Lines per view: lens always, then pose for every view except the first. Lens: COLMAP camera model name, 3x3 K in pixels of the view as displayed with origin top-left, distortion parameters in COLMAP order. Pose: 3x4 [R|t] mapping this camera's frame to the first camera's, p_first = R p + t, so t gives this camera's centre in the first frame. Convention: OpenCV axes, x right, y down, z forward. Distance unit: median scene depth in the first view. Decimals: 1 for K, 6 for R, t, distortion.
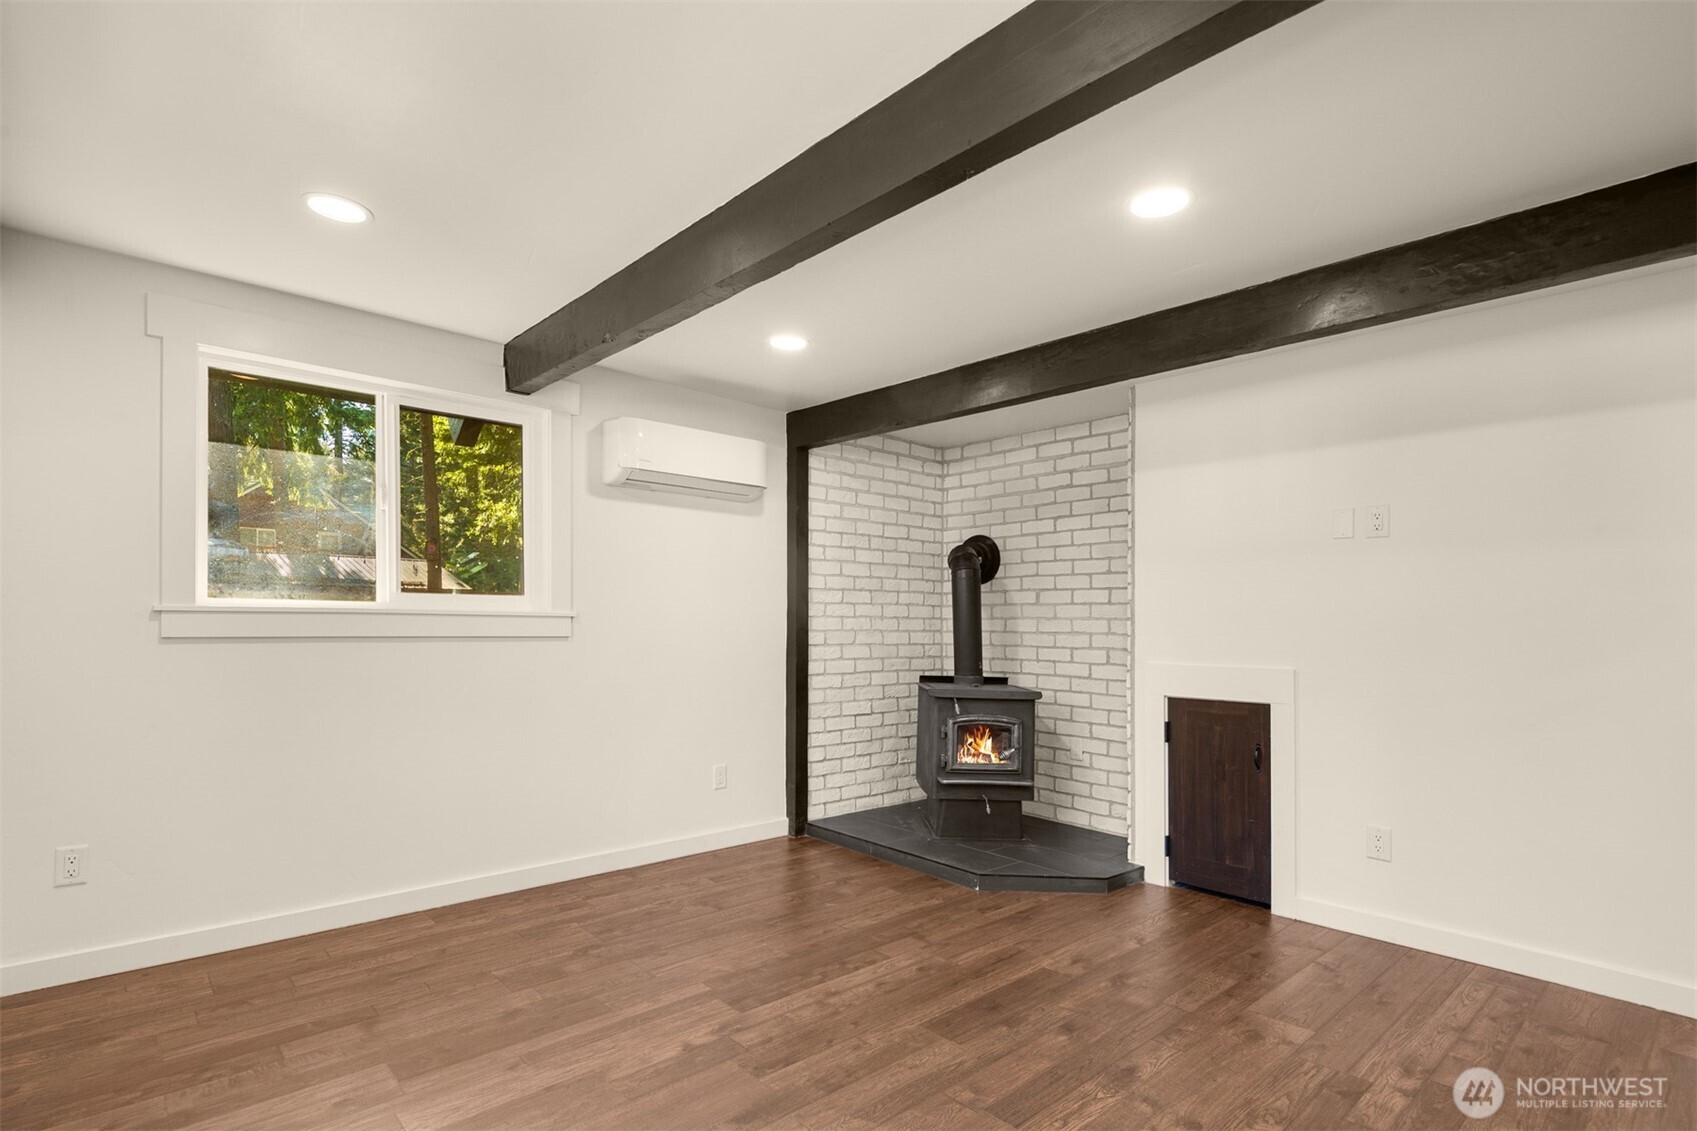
lens RADIAL K [[813.7, 0, 847.0], [0, 813.7, 629.1], [0, 0, 1]] dist [0.000982, 0.000173]
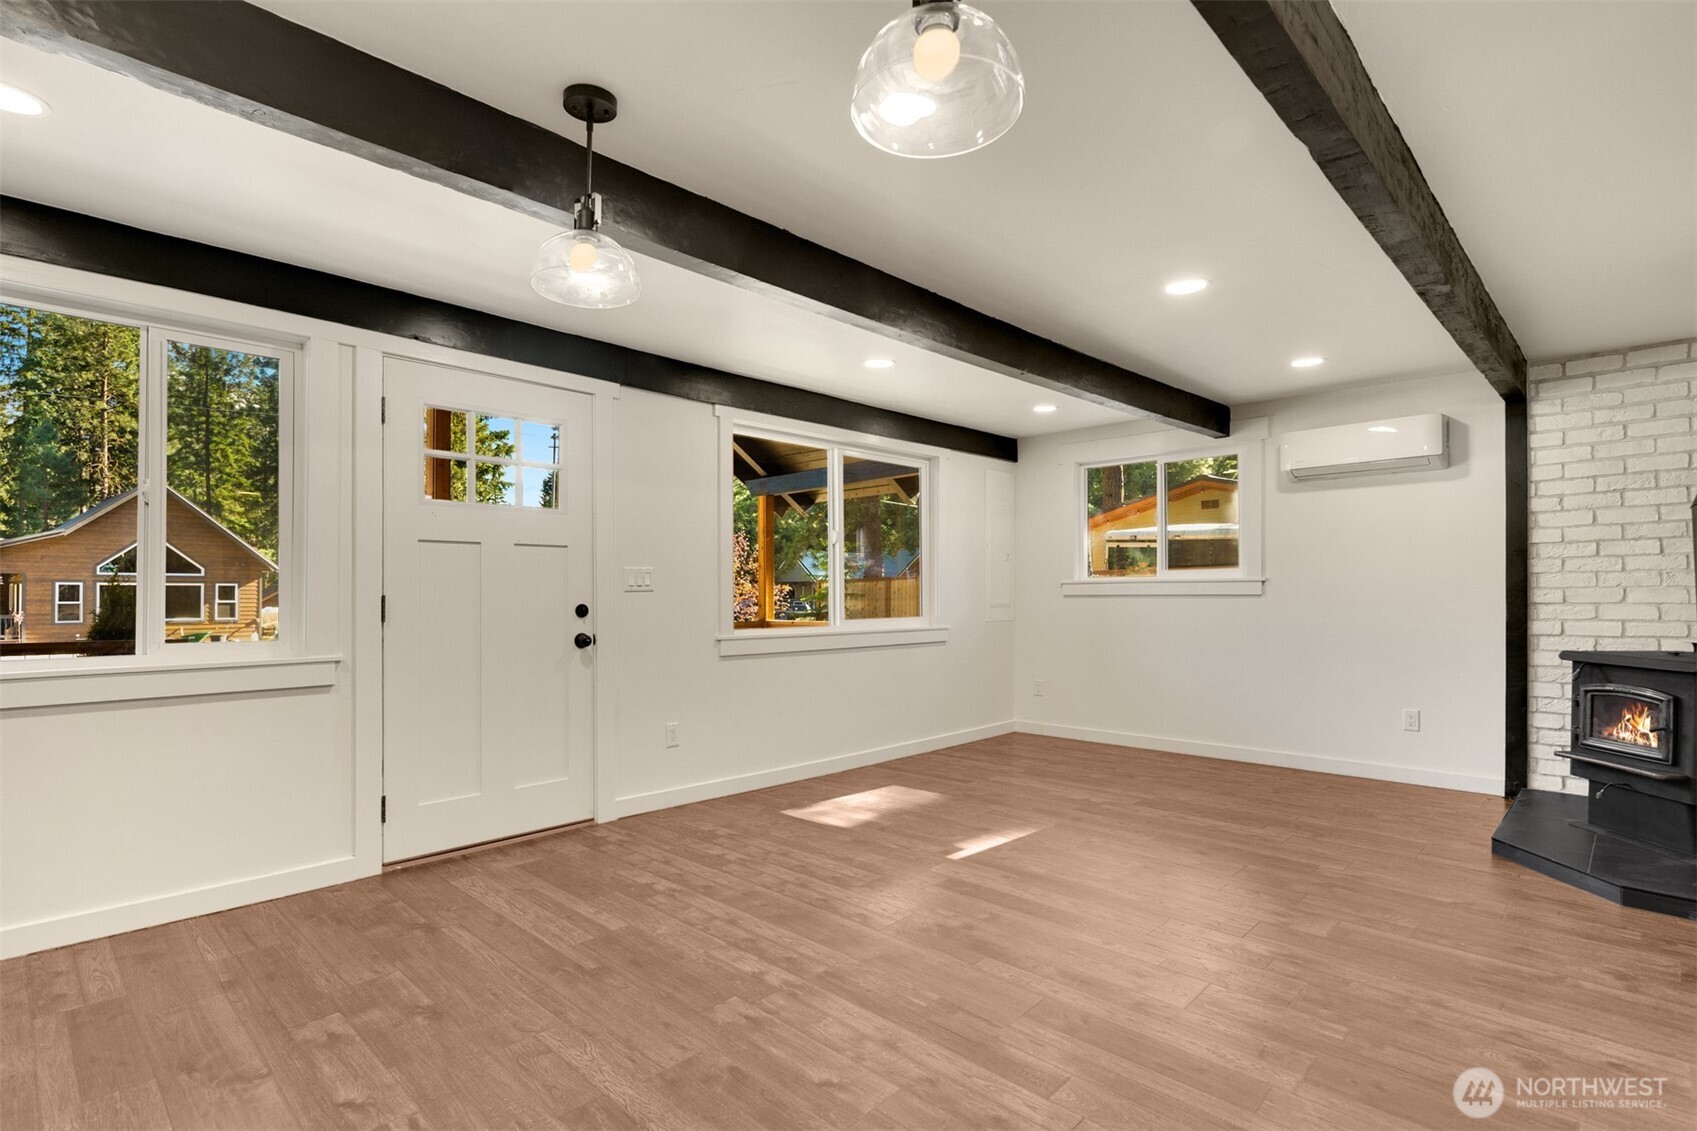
lens RADIAL K [[828.1, 0, 841.8], [0, 828.1, 595.9], [0, 0, 1]] dist [-0.000270, -0.000041]
pose [[0.070122, -0.005221, -0.997525, 0.910872], [0.004970, 0.999976, -0.004885, 0.012405], [0.997526, -0.004615, 0.070147, 0.136522]]
